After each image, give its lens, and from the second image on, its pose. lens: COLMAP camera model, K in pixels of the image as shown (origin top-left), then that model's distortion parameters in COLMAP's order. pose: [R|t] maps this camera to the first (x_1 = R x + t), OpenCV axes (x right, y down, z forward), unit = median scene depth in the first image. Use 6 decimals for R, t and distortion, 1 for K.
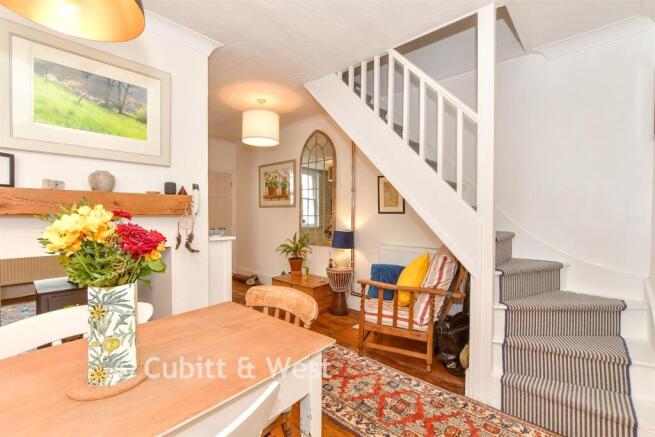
lens RADIAL K [[310.4, 0, 326.3], [0, 310.4, 215.8], [0, 0, 1]] dist [0.002447, 0.000107]
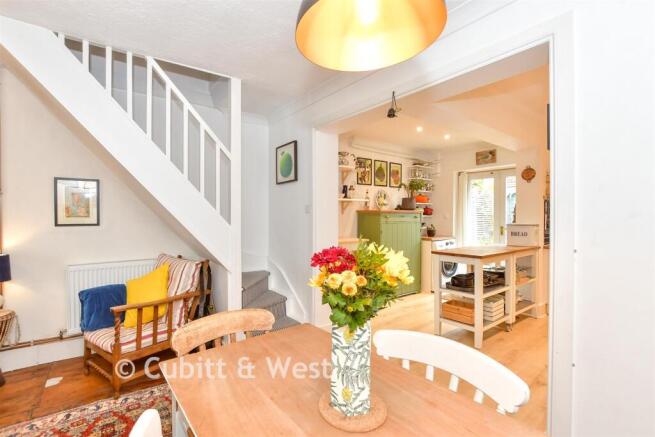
lens RADIAL K [[284.1, 0, 326.3], [0, 284.1, 217.6], [0, 0, 1]] dist [-0.000844, -0.000022]
pose [[0.160549, -0.003890, 0.987020, -0.570444], [0.004034, 0.999986, 0.003285, -0.039077], [-0.987020, 0.003454, 0.160562, 0.324971]]
